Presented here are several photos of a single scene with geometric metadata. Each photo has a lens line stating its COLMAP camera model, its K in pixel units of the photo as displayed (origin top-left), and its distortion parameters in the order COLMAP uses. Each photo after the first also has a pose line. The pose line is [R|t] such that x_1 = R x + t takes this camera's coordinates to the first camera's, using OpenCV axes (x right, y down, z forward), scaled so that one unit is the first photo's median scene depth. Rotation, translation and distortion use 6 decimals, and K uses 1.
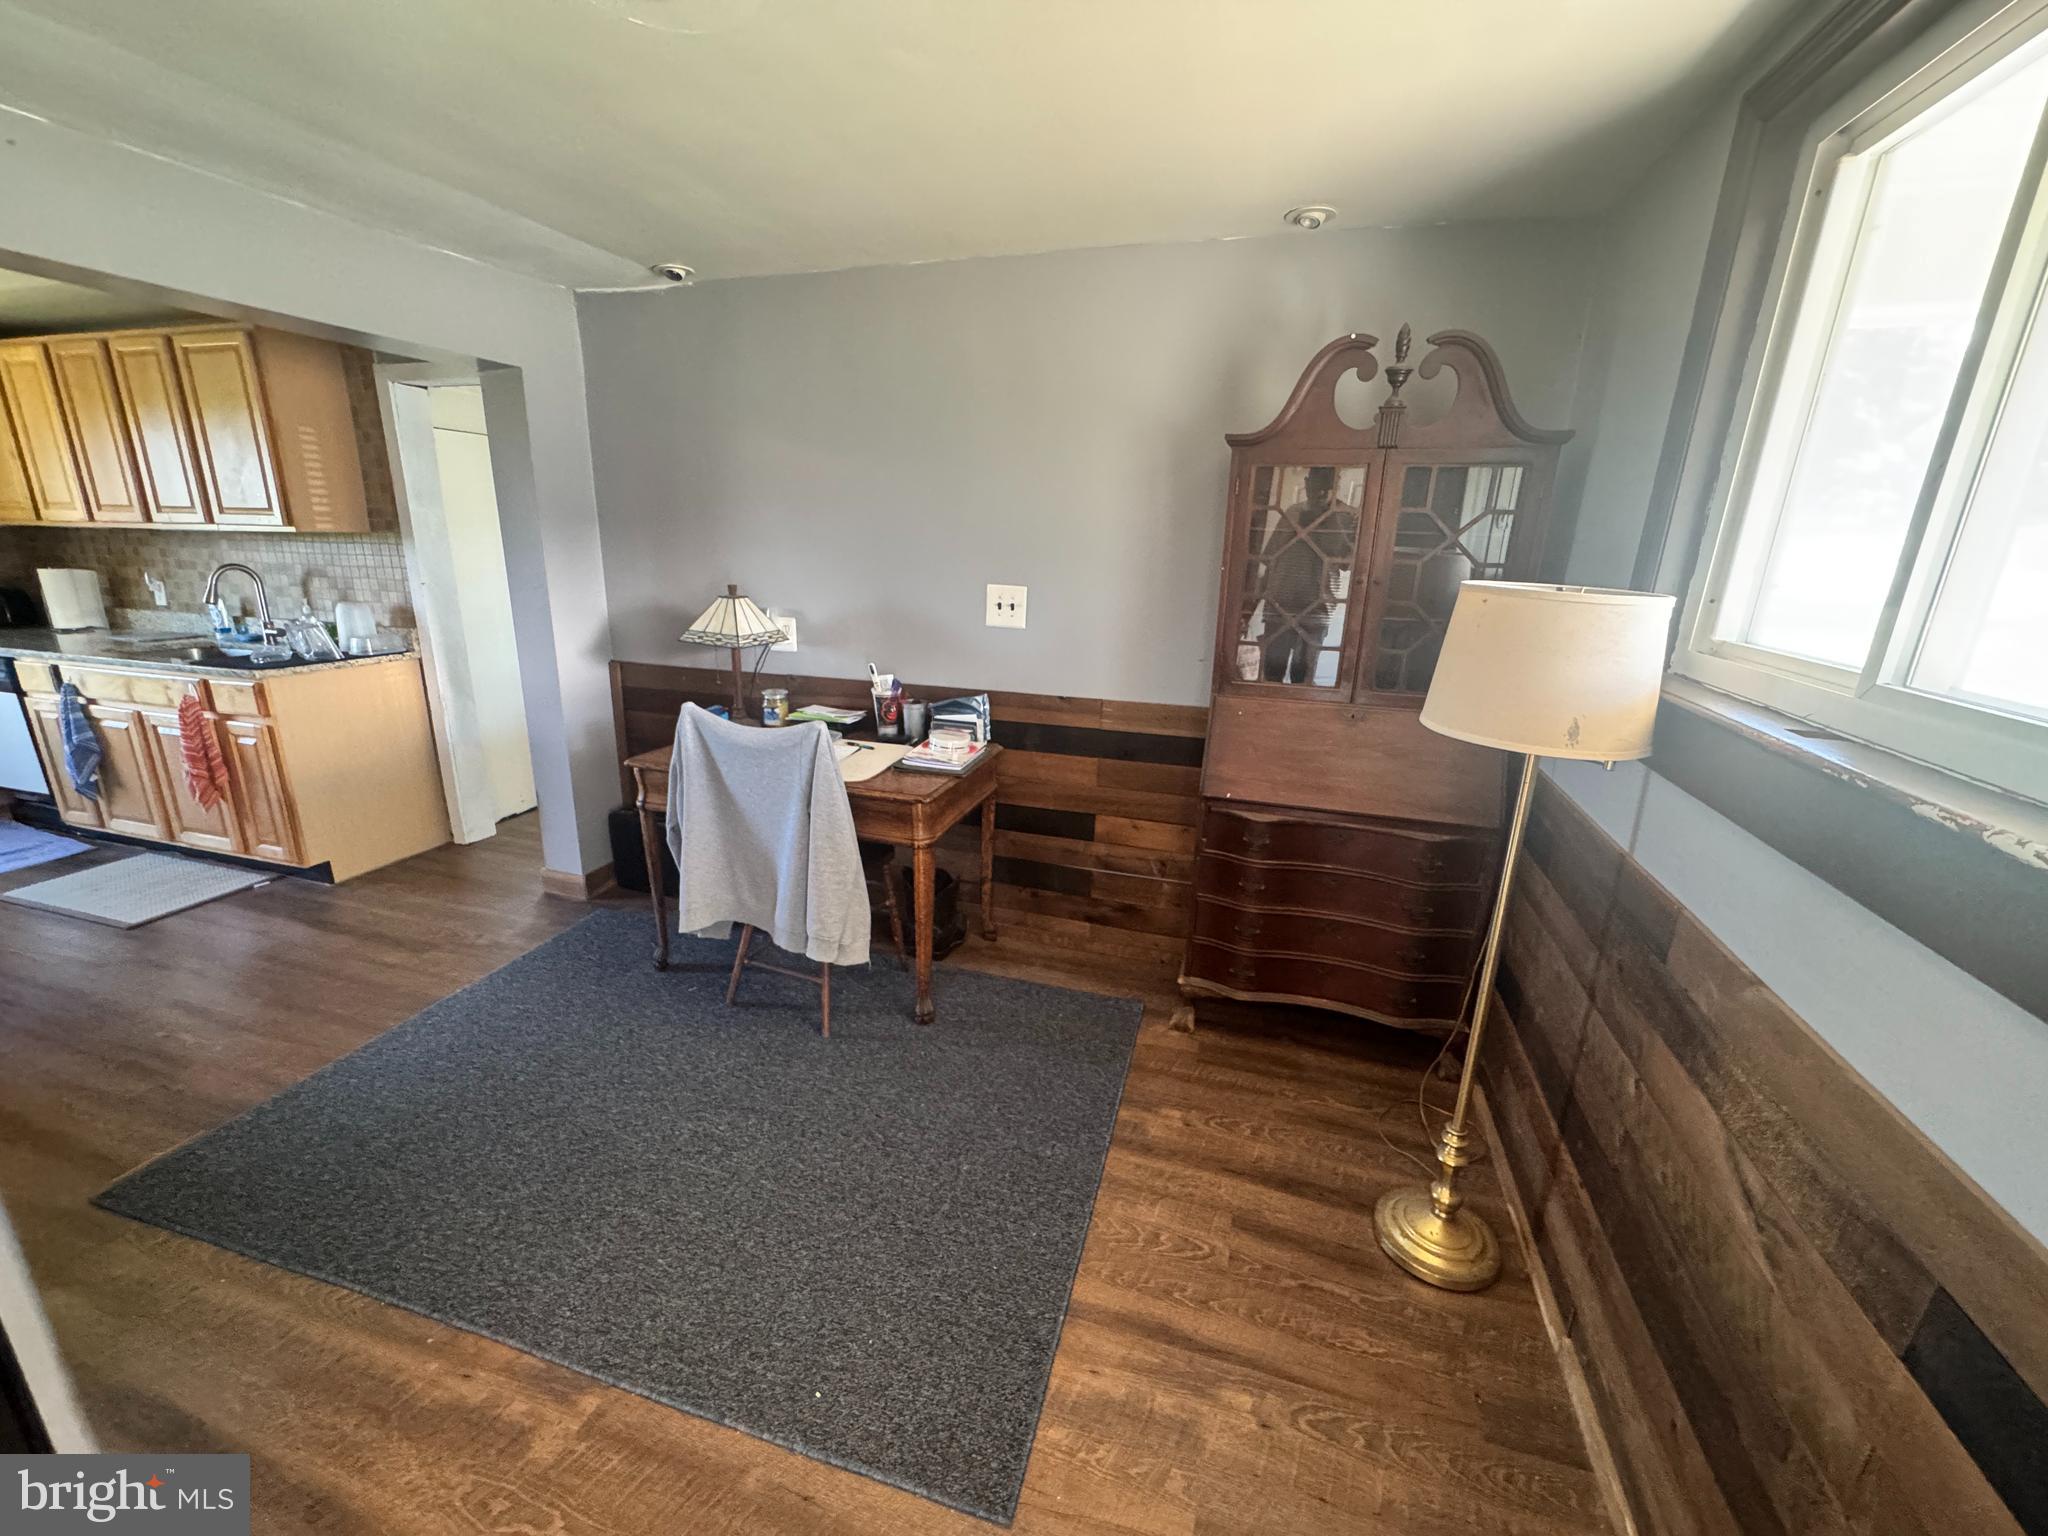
lens RADIAL K [[815.6, 0, 1024.0], [0, 815.6, 768.0], [0, 0, 1]] dist [0.000637, 0.000444]
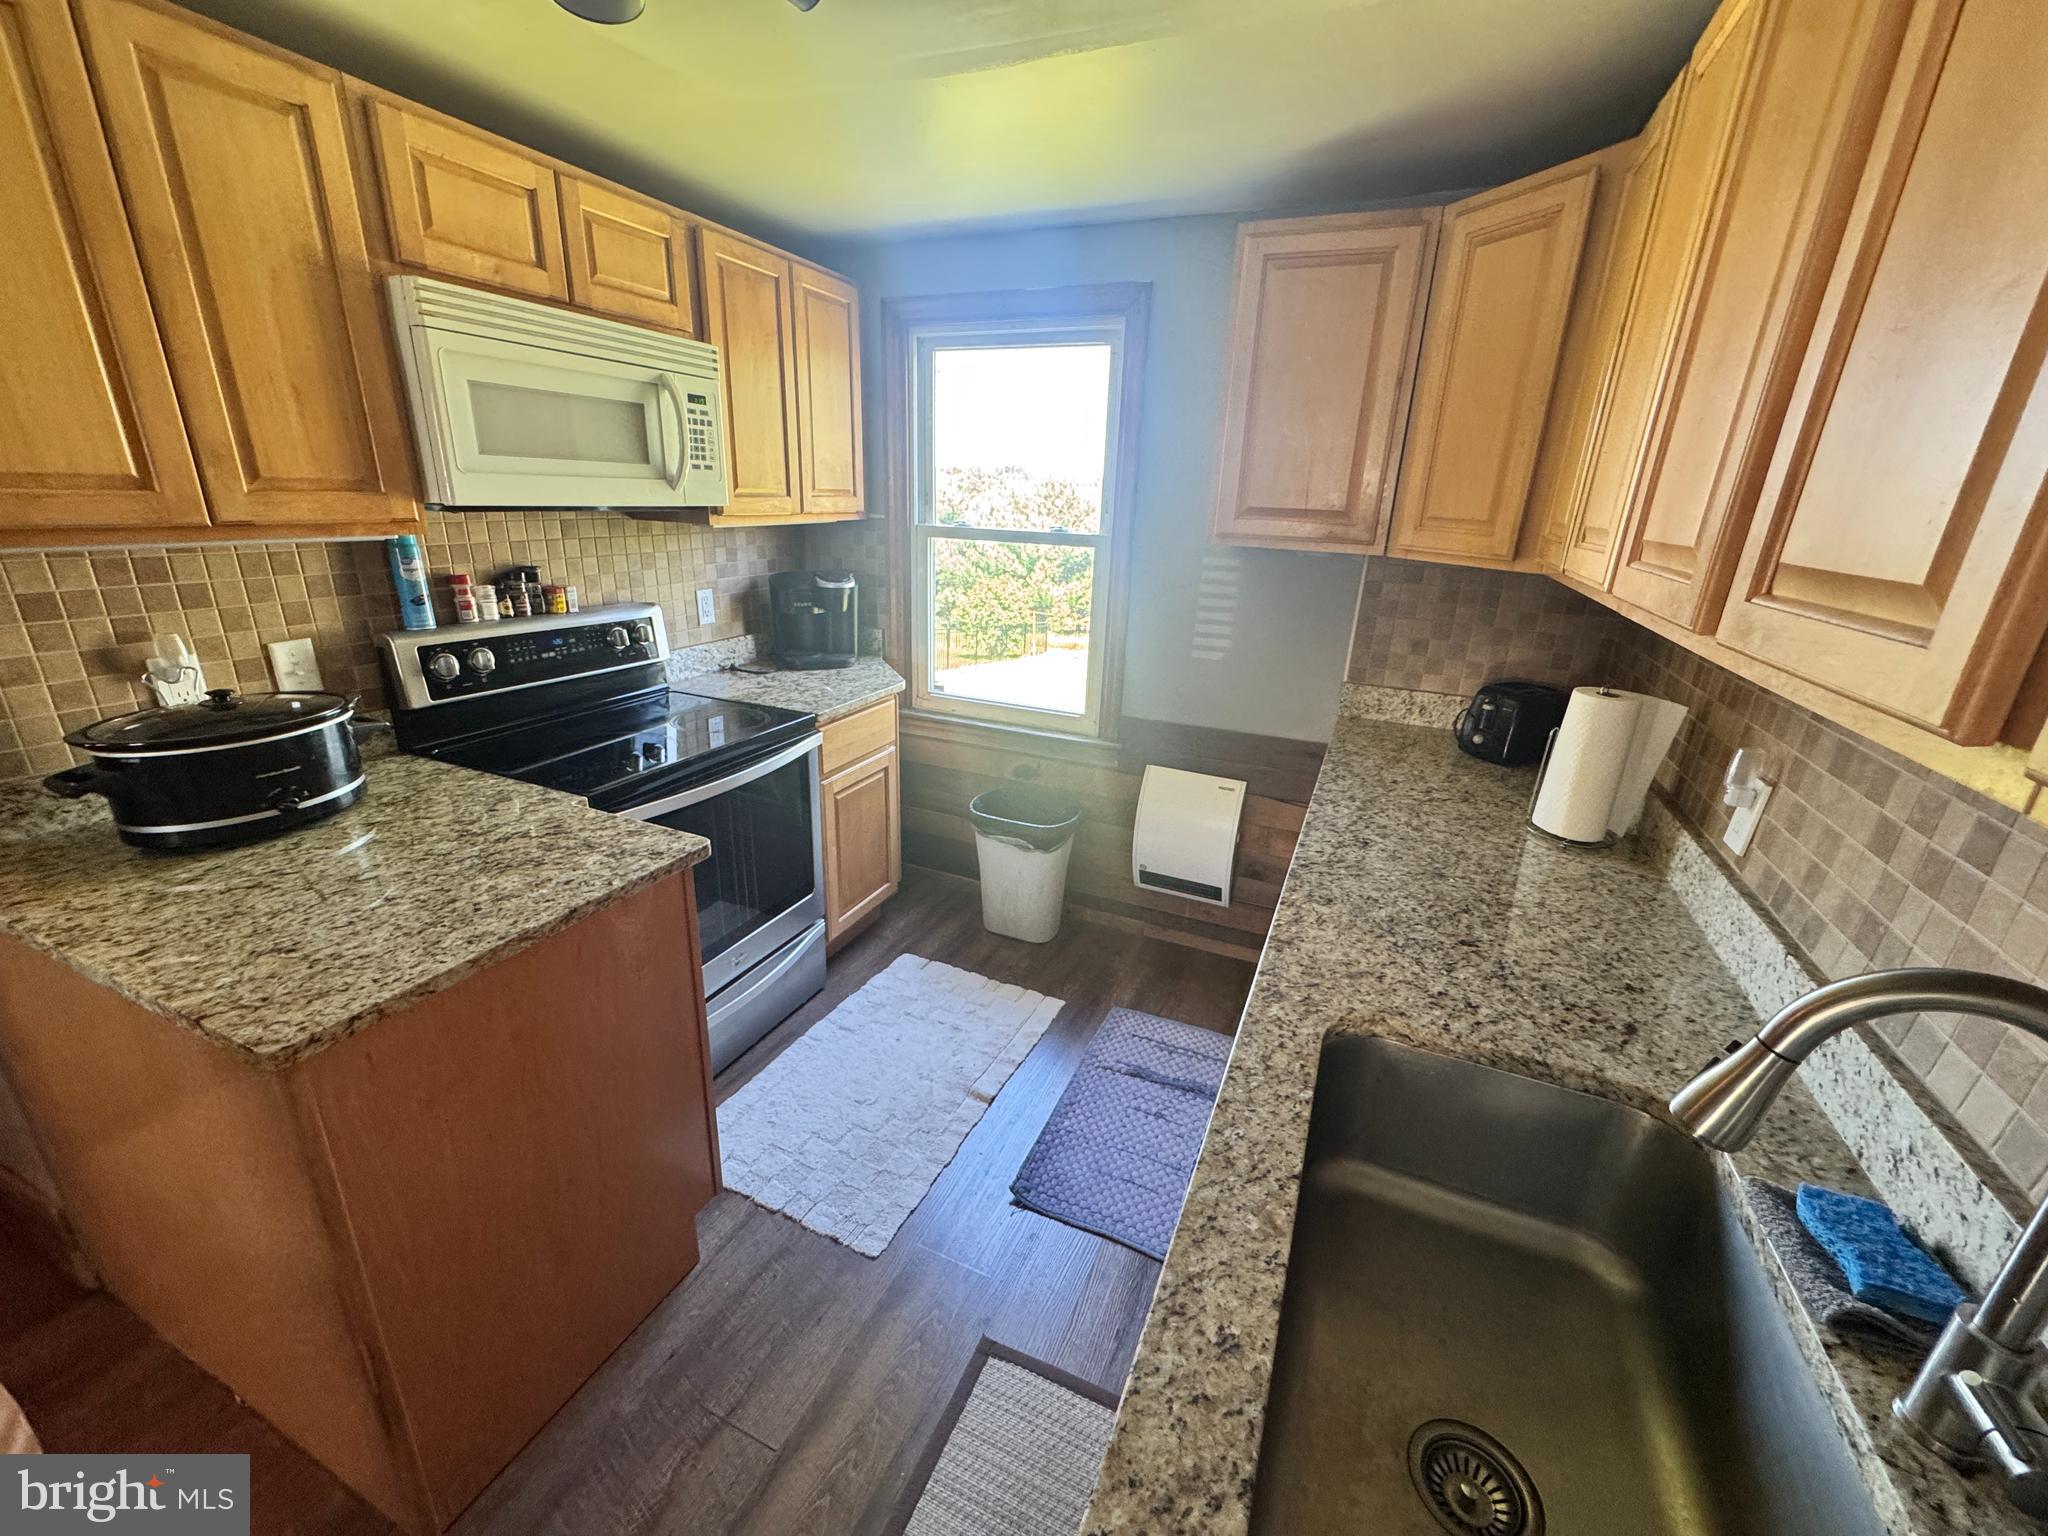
lens RADIAL K [[815.5, 0, 1024.0], [0, 815.5, 768.0], [0, 0, 1]] dist [-0.002043, 0.000212]
pose [[-0.118367, 0.295245, -0.948061, -0.808208], [-0.308529, 0.896580, 0.317733, -0.269219], [0.943822, 0.330113, -0.015034, 0.811761]]
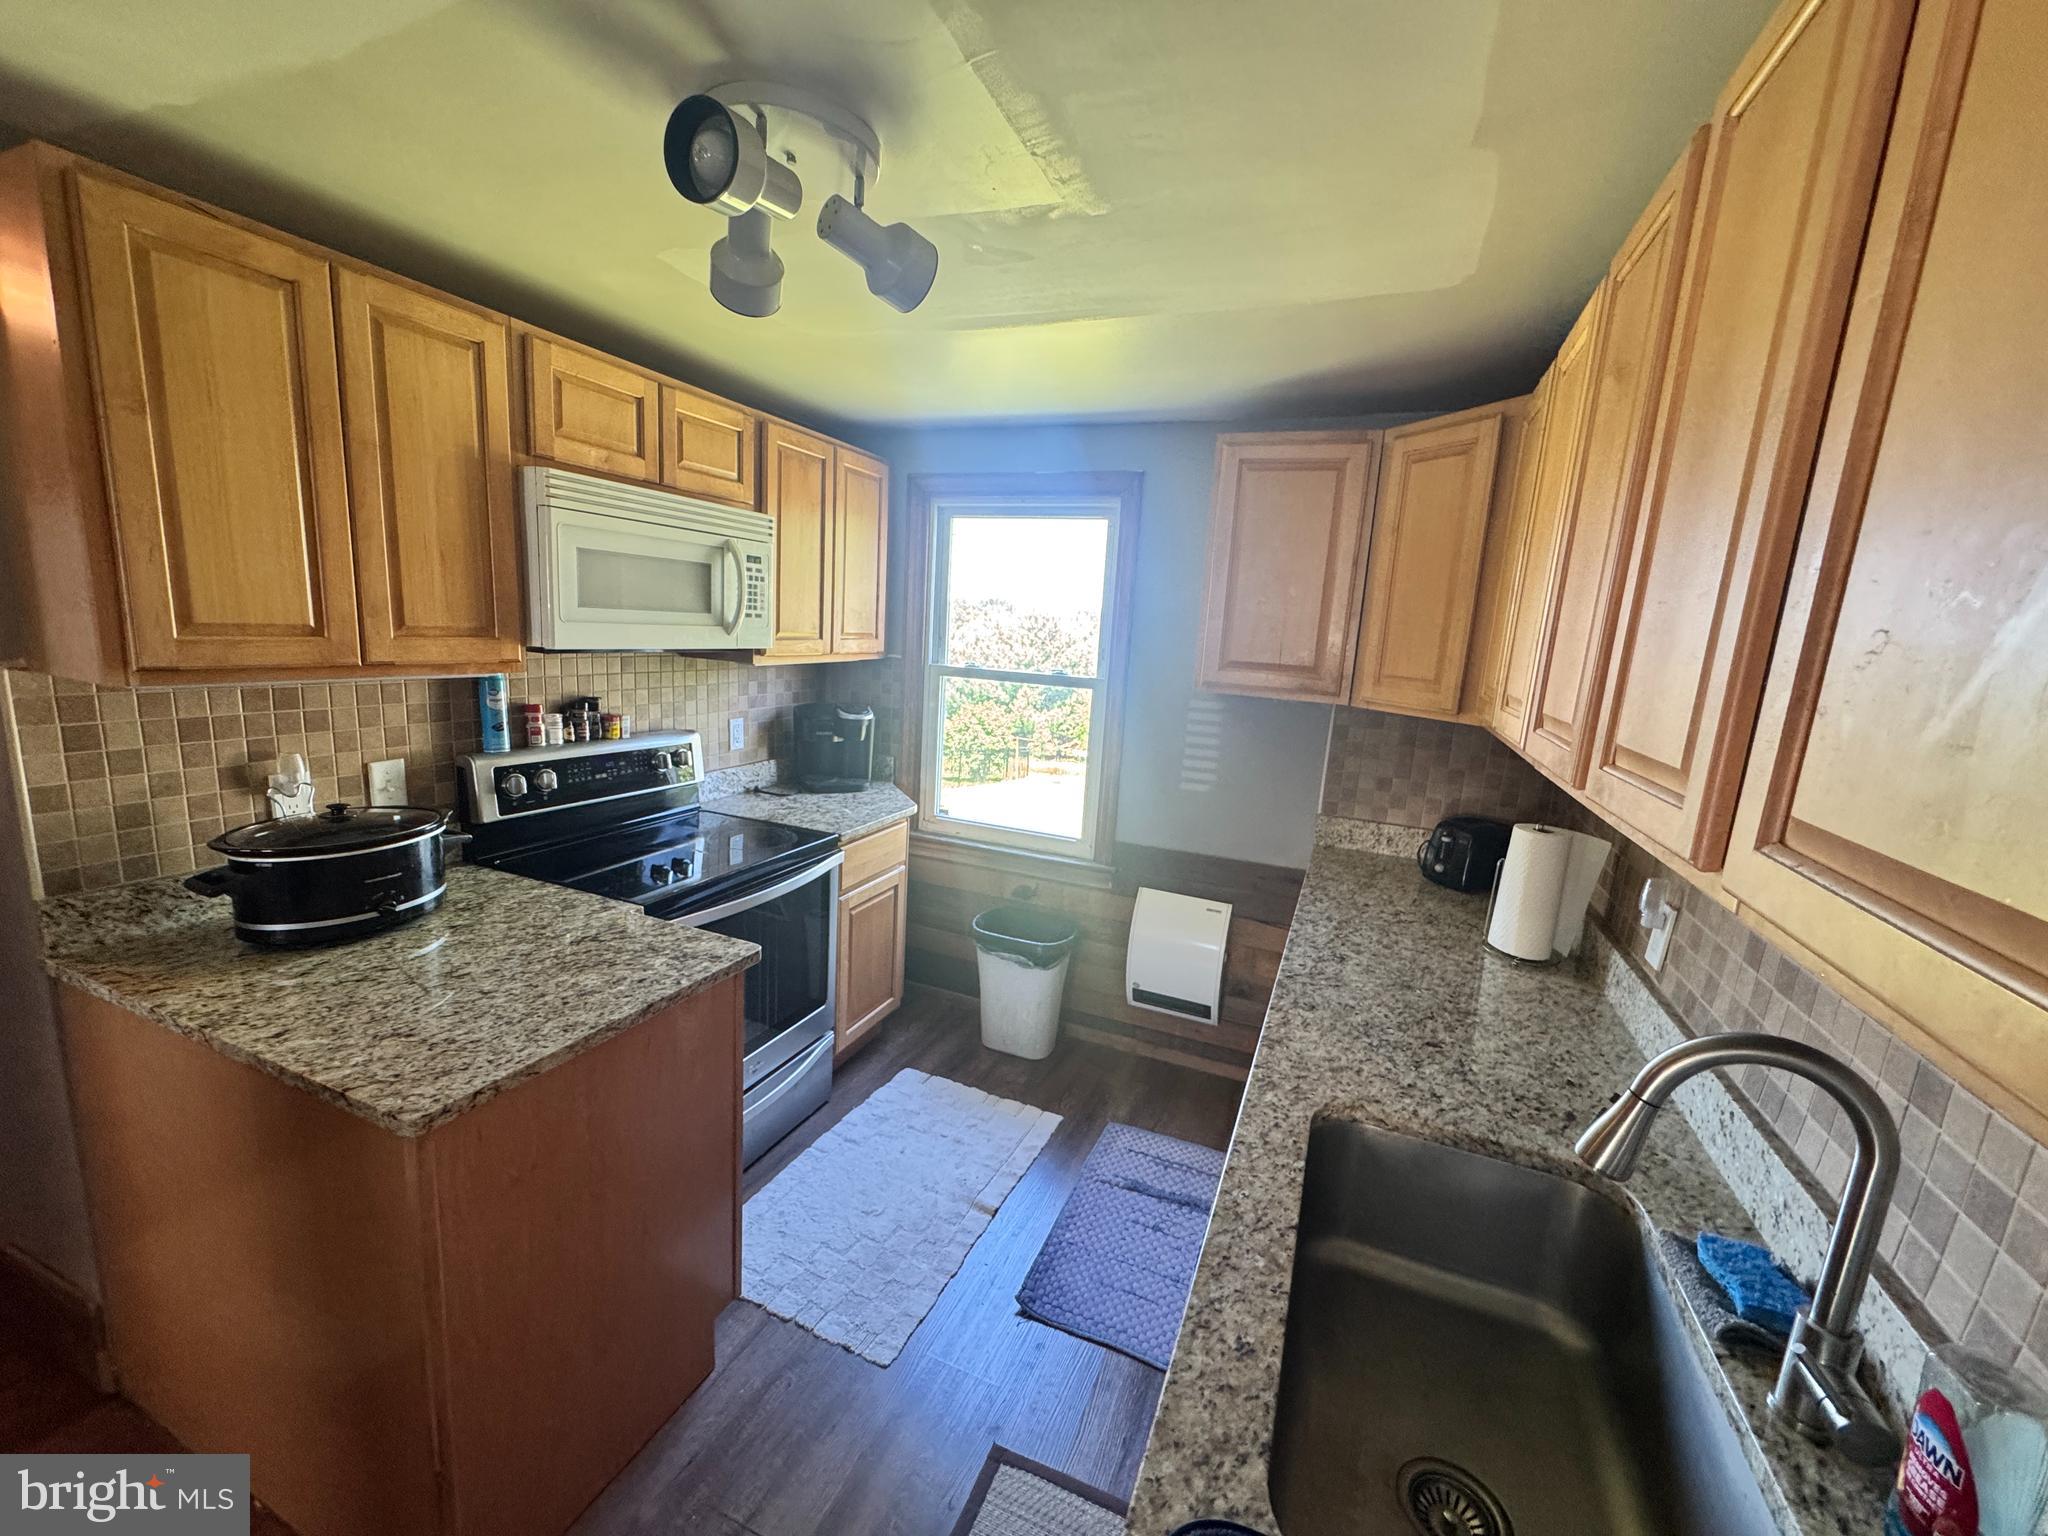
lens RADIAL K [[815.5, 0, 1024.0], [0, 815.5, 768.0], [0, 0, 1]] dist [-0.002043, 0.000212]
pose [[-0.097137, 0.147592, -0.984267, -0.746301], [-0.331982, 0.927501, 0.171844, -0.278227], [0.938271, 0.343451, -0.041097, 0.791649]]
